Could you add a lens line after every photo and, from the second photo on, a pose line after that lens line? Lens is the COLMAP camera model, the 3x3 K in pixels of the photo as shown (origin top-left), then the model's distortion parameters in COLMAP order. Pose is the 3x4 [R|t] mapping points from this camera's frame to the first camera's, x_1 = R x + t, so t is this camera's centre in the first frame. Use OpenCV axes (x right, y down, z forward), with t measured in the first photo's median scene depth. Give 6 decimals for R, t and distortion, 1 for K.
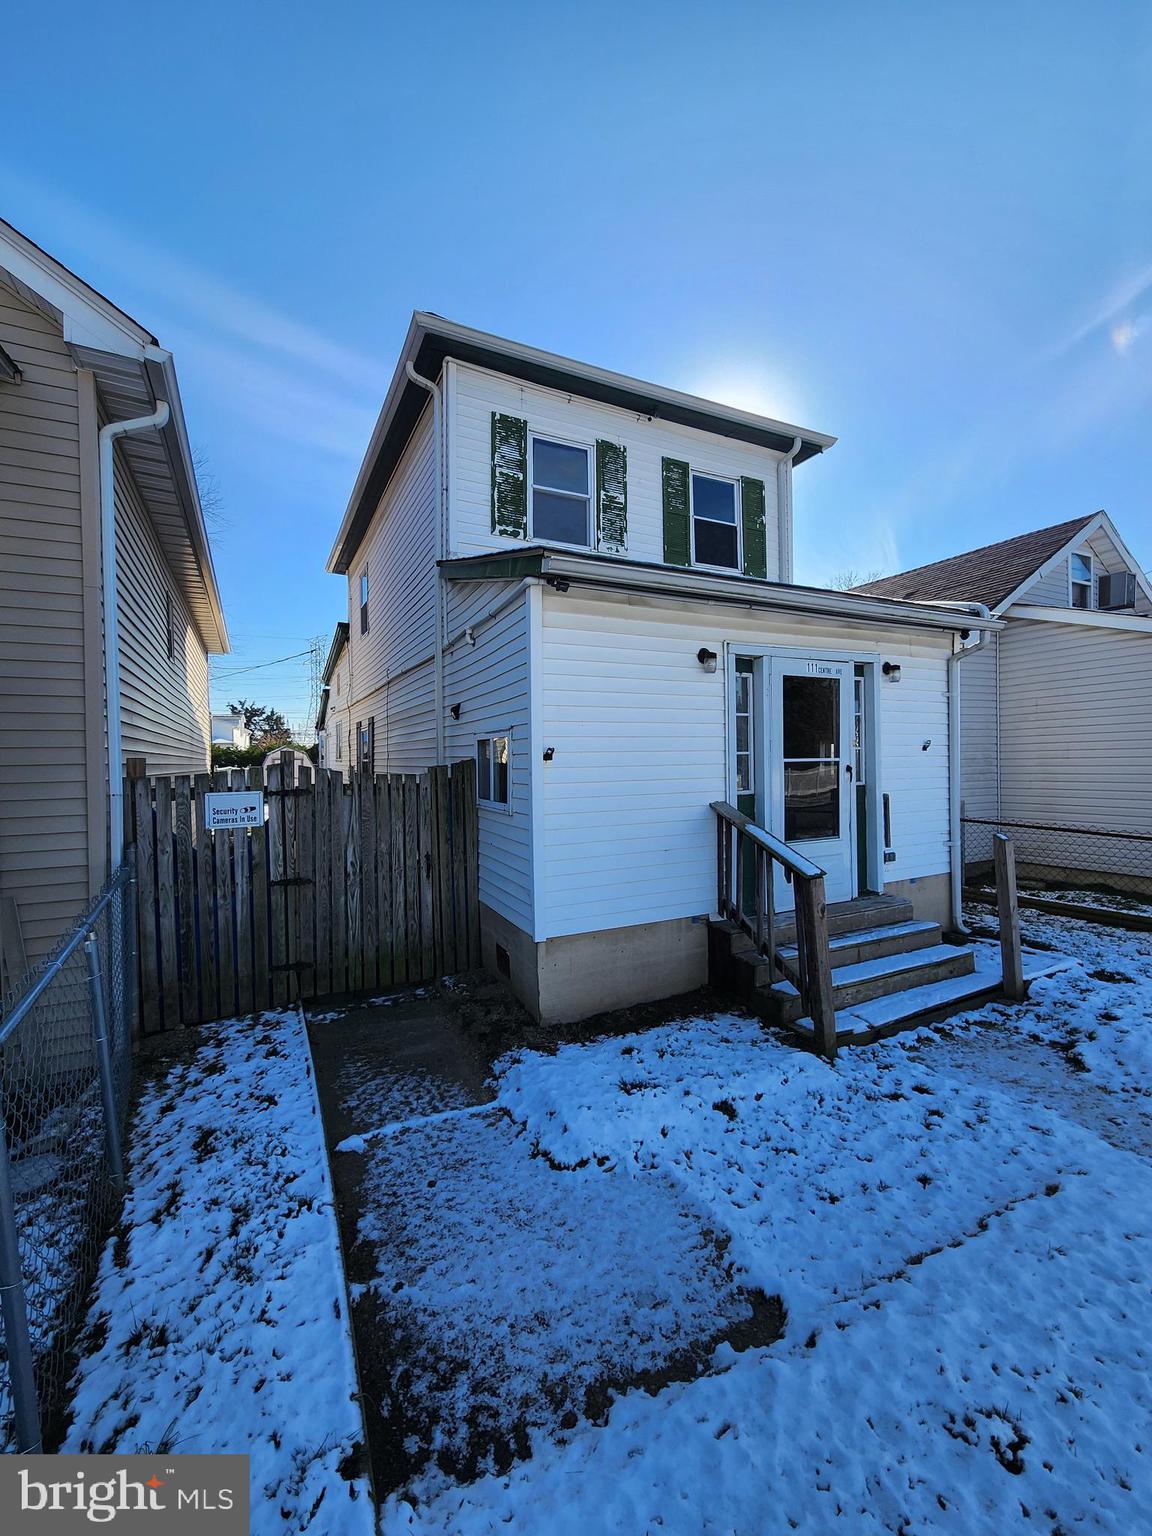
lens RADIAL K [[630.5, 0, 575.1], [0, 630.5, 772.0], [0, 0, 1]] dist [-0.002404, 0.000796]
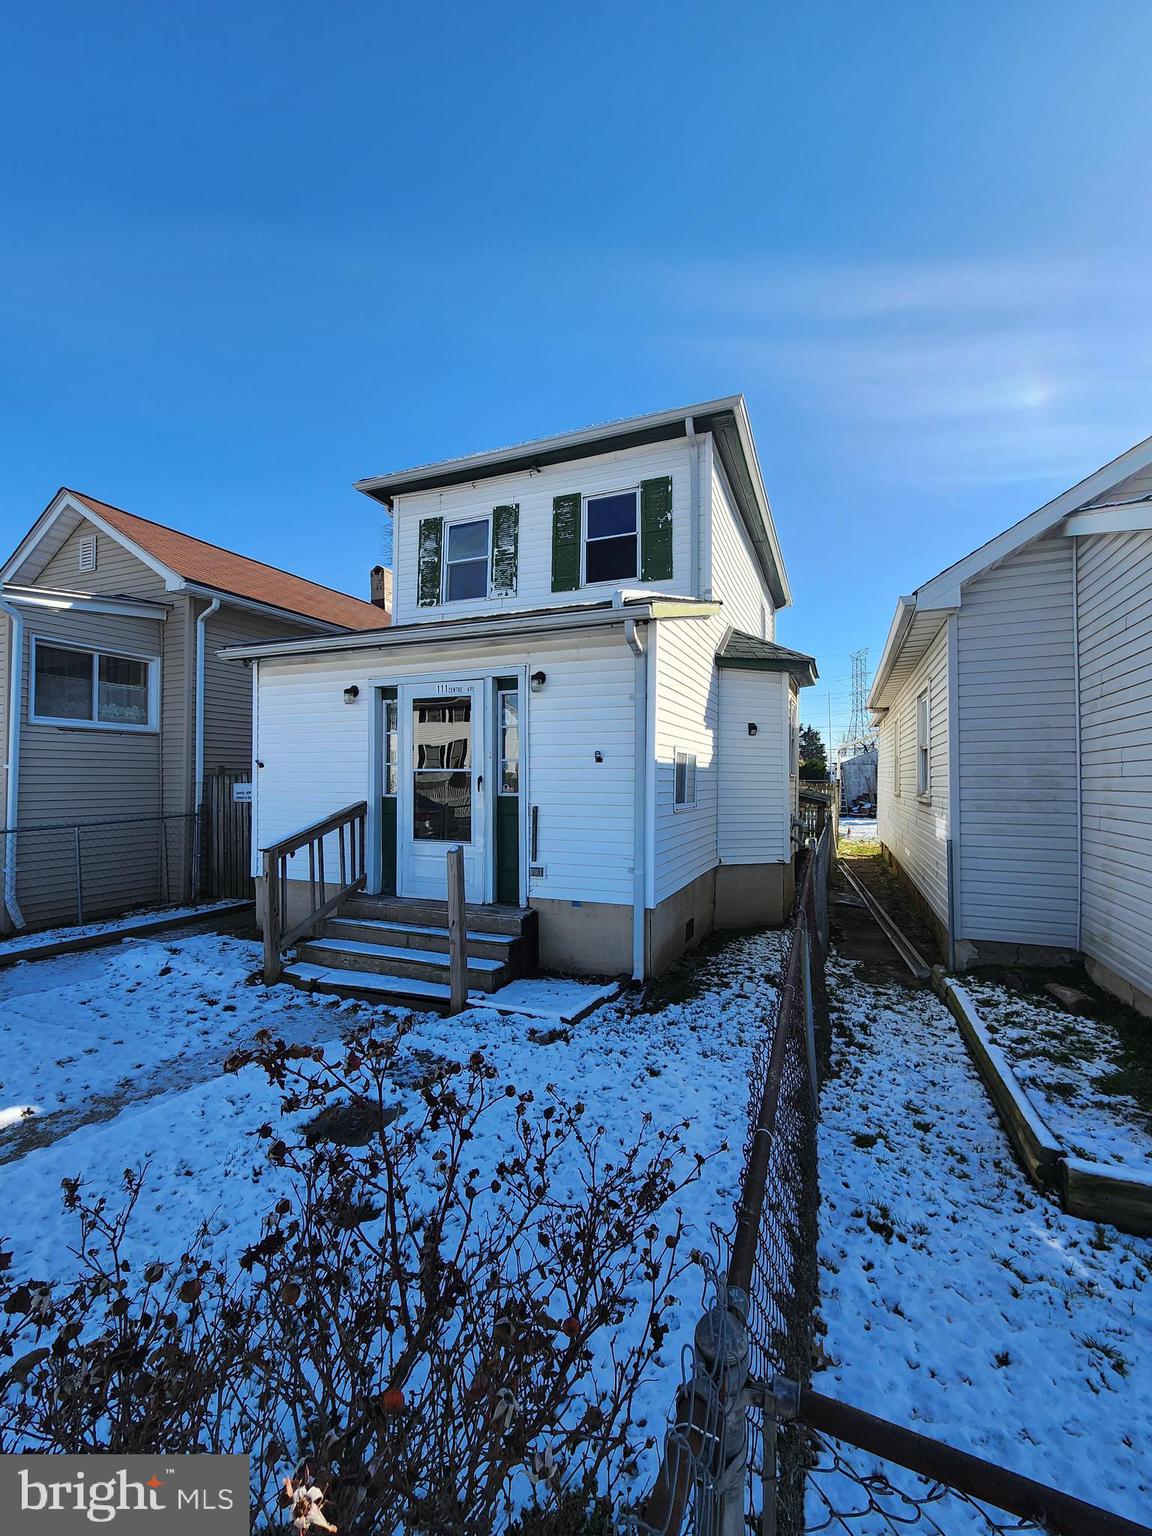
lens RADIAL K [[630.5, 0, 579.8], [0, 630.5, 772.2], [0, 0, 1]] dist [-0.002404, 0.000796]
pose [[0.645852, 0.011746, -0.763373, 1.153867], [-0.028777, 0.999546, -0.008967, -0.010481], [0.762921, 0.027759, 0.645896, 0.376953]]
